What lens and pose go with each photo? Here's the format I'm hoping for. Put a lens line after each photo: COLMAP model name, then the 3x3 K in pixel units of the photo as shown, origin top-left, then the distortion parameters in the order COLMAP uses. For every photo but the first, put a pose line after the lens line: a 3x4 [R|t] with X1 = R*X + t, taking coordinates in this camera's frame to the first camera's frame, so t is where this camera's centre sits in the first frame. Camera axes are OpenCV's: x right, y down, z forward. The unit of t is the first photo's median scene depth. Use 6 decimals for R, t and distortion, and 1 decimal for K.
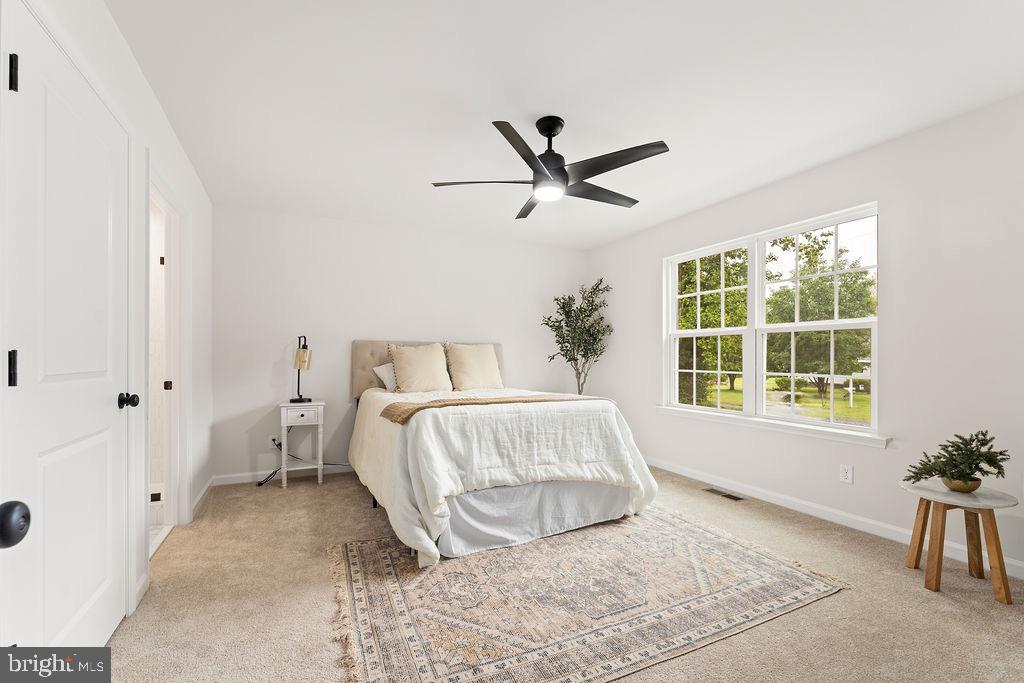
lens RADIAL K [[432.2, 0, 514.6], [0, 432.2, 357.6], [0, 0, 1]] dist [-0.002725, -0.002125]
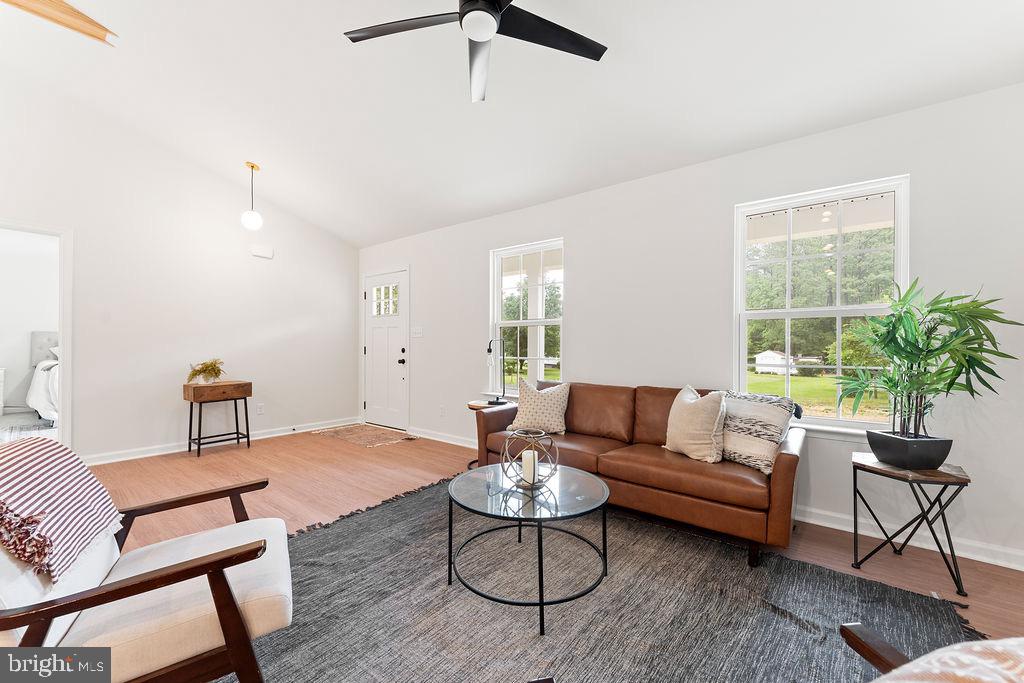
lens RADIAL K [[415.9, 0, 522.0], [0, 415.9, 347.9], [0, 0, 1]] dist [-0.004120, 0.000364]
pose [[0.899827, 0.004126, 0.436227, 0.821667], [-0.006979, 0.999963, 0.004938, 0.003118], [-0.436191, -0.007488, 0.899823, -1.627393]]
